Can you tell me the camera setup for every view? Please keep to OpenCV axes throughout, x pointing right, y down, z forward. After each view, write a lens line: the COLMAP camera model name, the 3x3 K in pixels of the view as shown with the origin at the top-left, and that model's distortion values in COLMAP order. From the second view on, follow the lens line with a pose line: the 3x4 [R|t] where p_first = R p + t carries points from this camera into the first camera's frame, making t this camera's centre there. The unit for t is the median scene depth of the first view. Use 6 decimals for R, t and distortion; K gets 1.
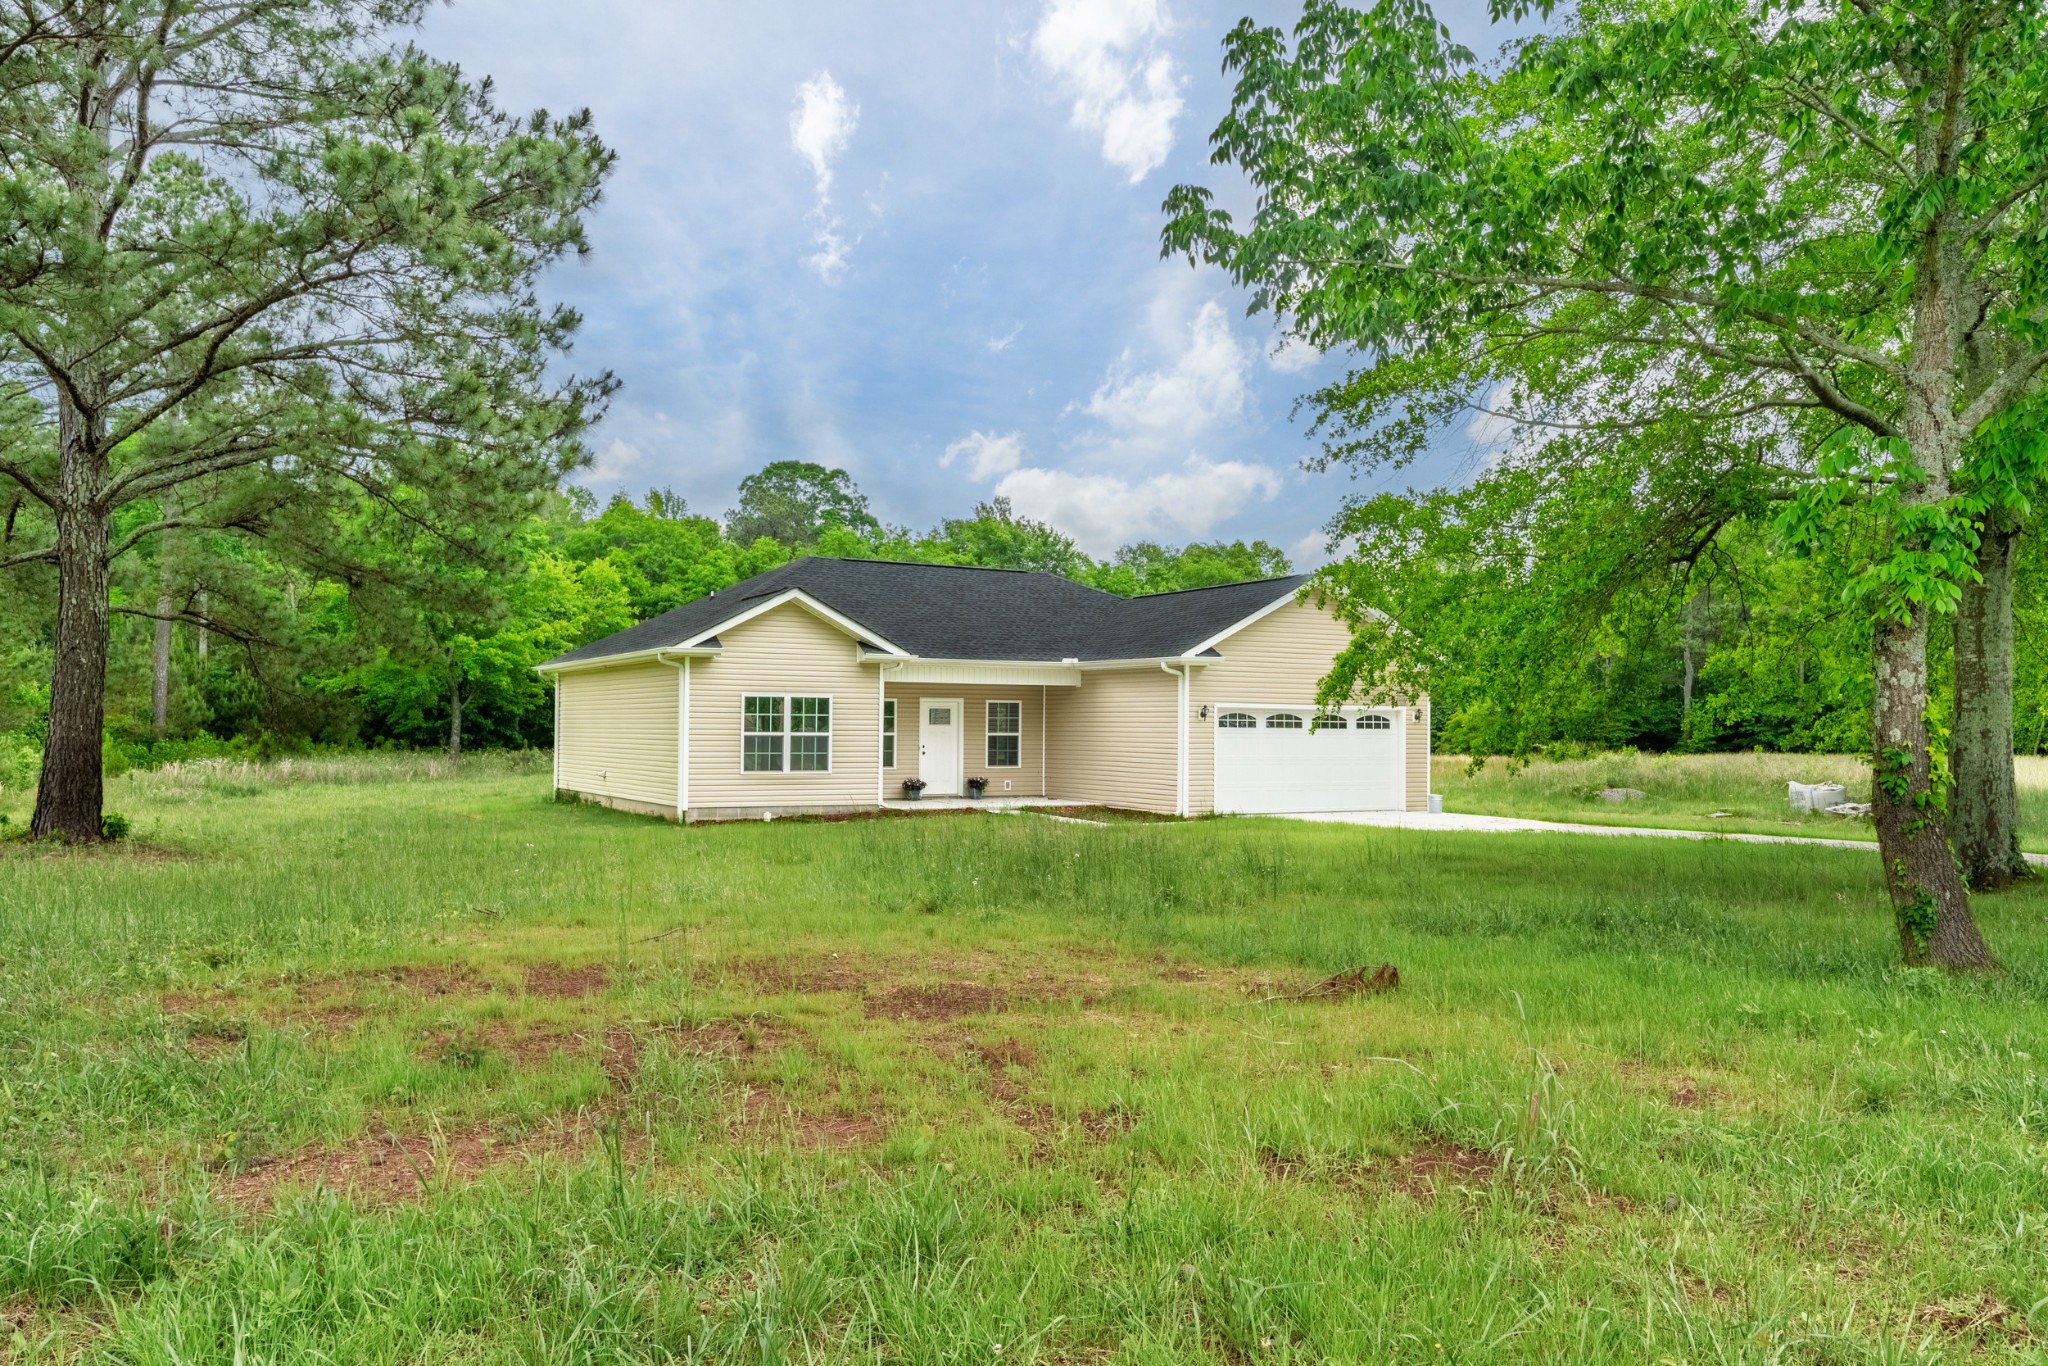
lens RADIAL K [[1546.0, 0, 1024.0], [0, 1546.0, 683.0], [0, 0, 1]] dist [0.002241, -0.003337]
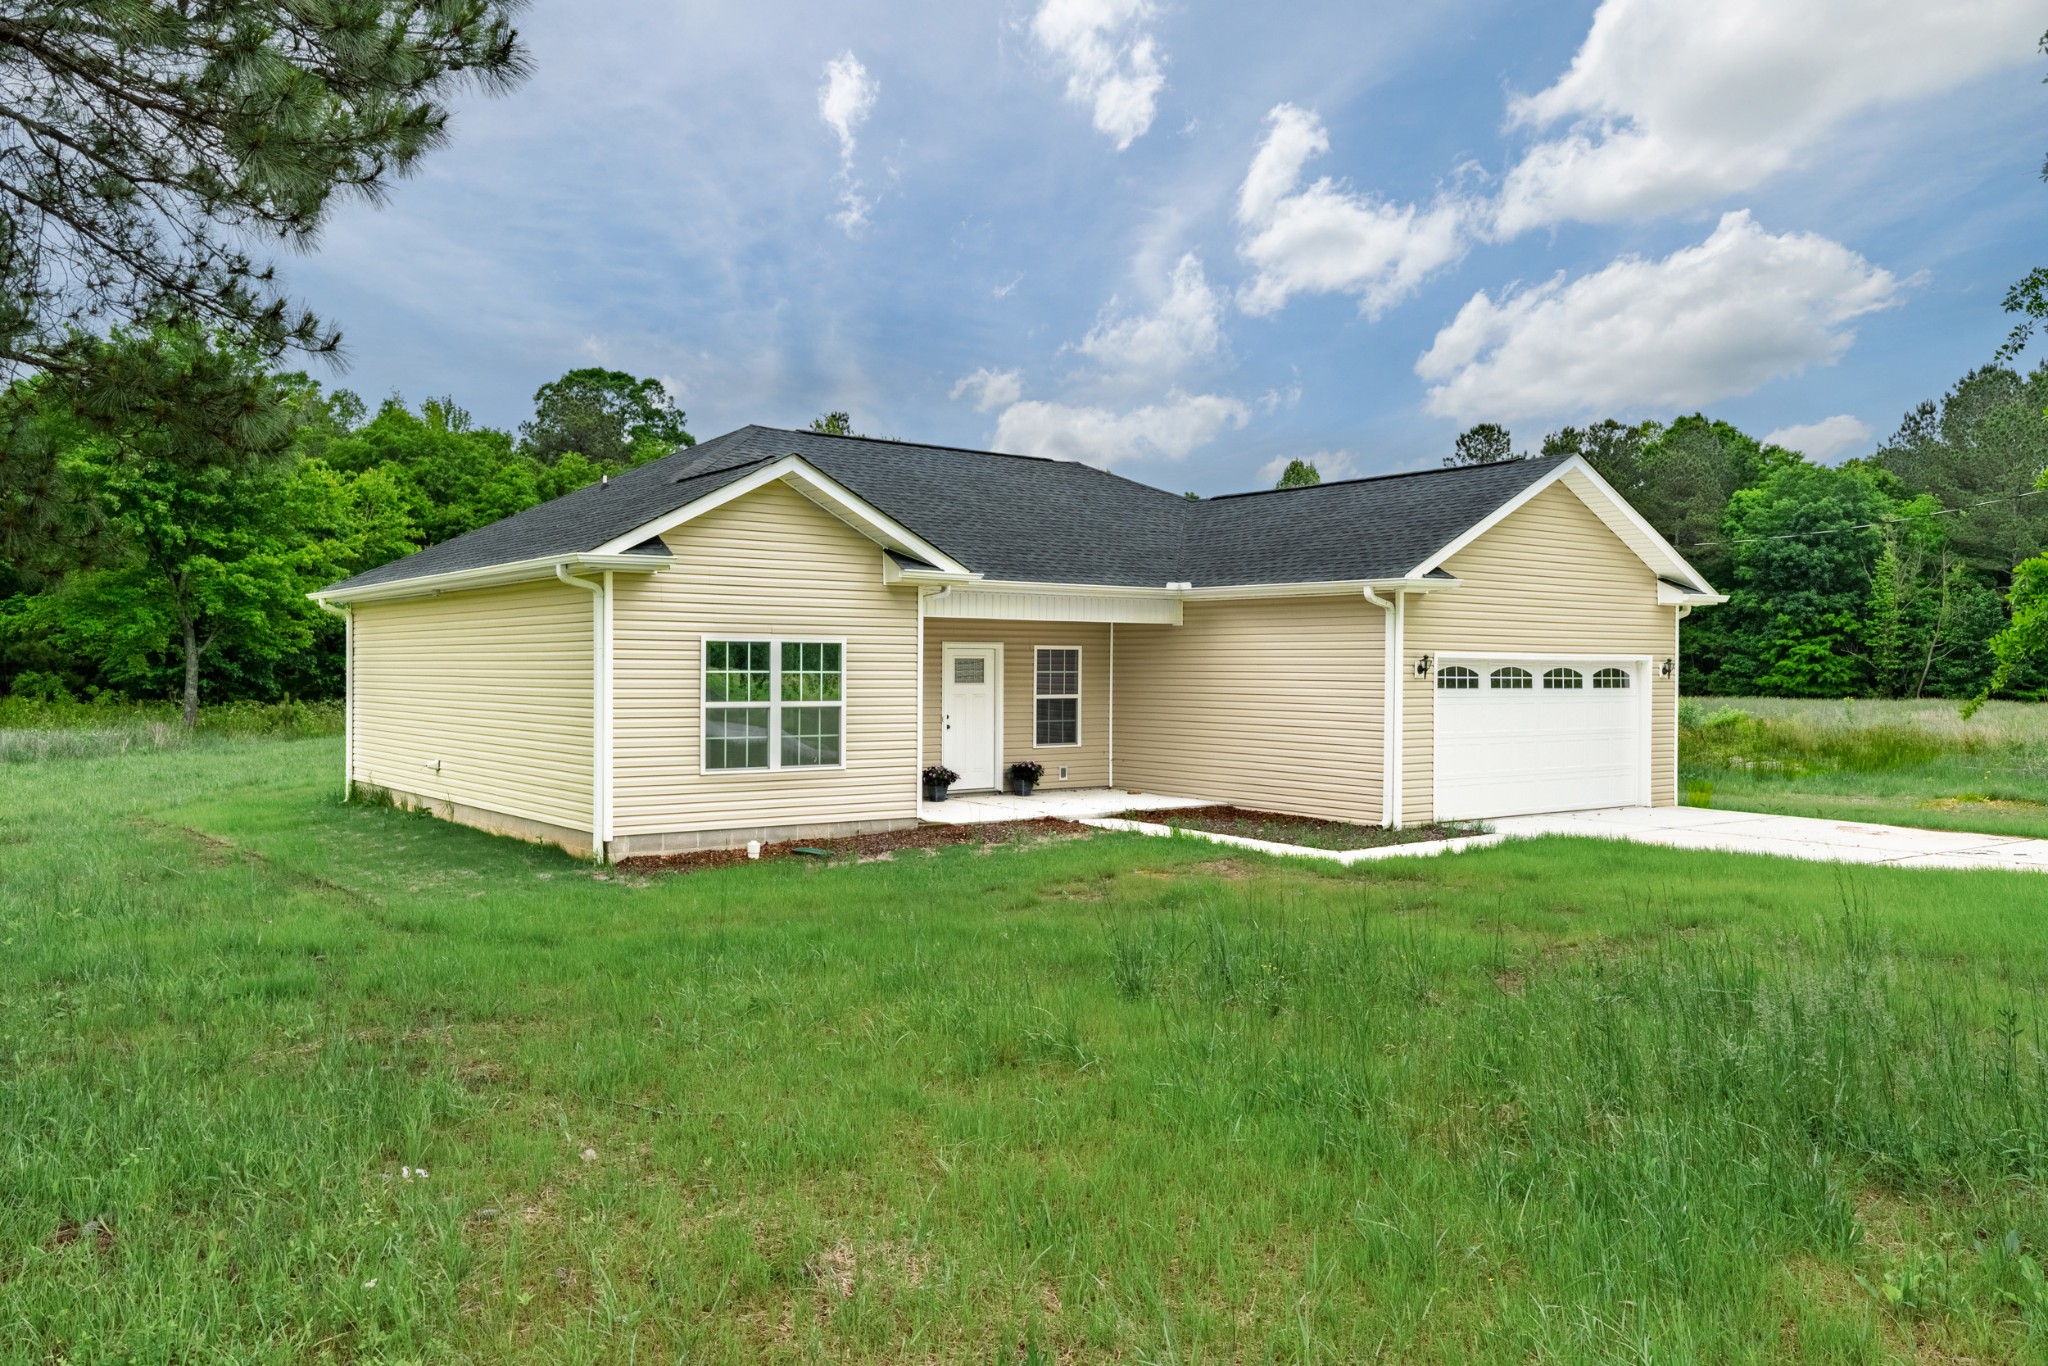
lens RADIAL K [[1546.0, 0, 1024.0], [0, 1546.0, 683.0], [0, 0, 1]] dist [0.002241, -0.003337]
pose [[0.990417, -0.003324, 0.138066, -0.122100], [-0.002071, 0.999241, 0.038912, 0.001411], [-0.138091, -0.038825, 0.989658, 0.349882]]
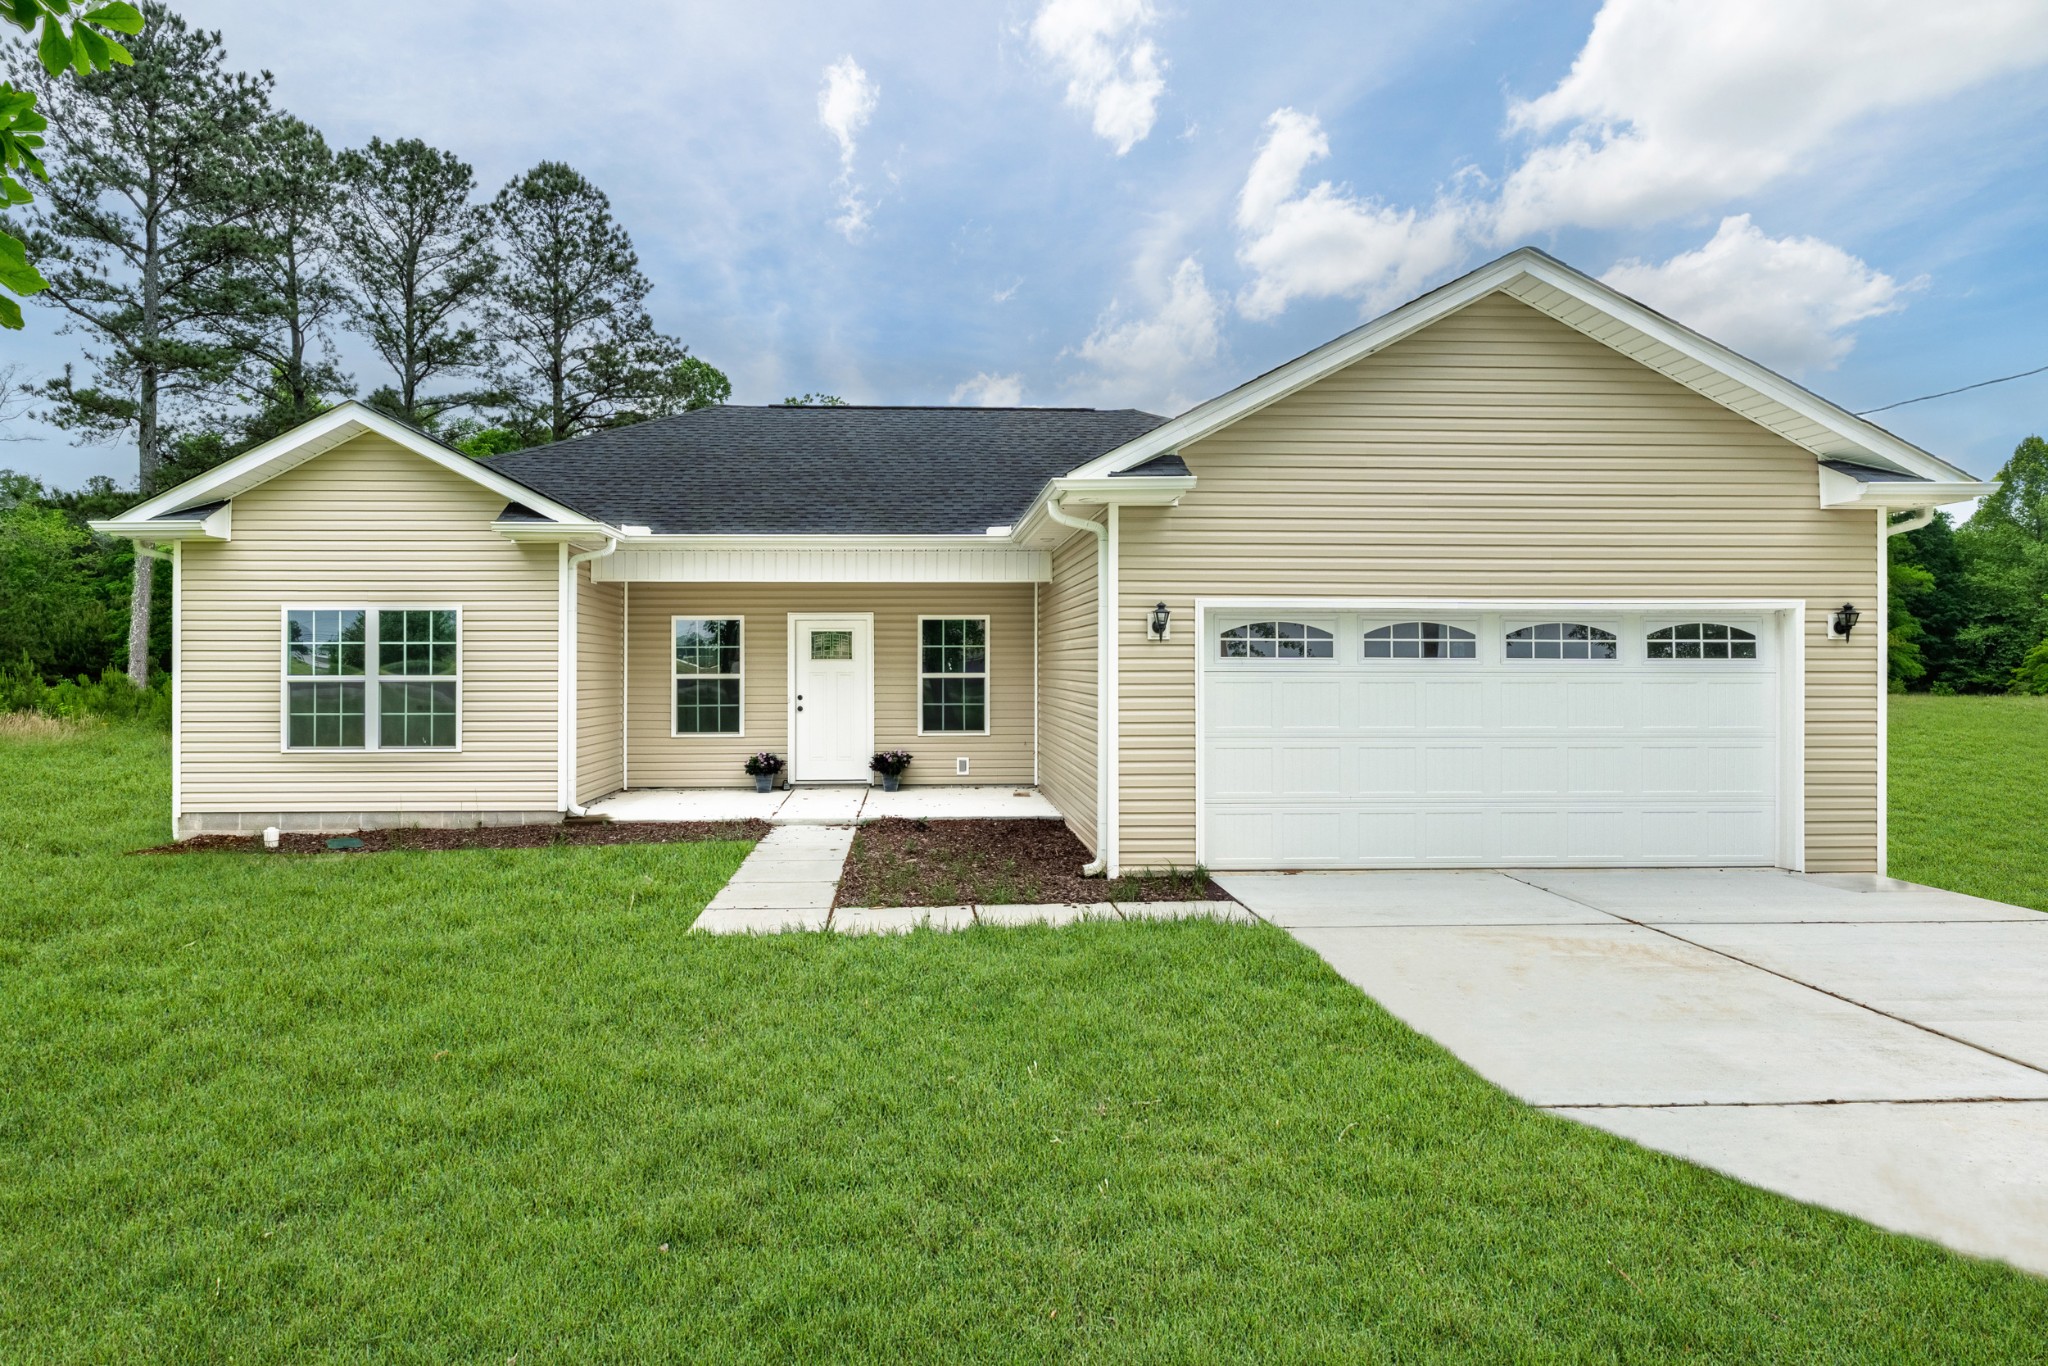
lens RADIAL K [[1177.0, 0, 962.9], [0, 1177.0, 663.2], [0, 0, 1]] dist [-0.000118, -0.000090]
pose [[0.891927, -0.009299, -0.452083, 0.188402], [0.020868, 0.999570, 0.020611, 0.020328], [0.451697, -0.027818, 0.891738, 0.630567]]
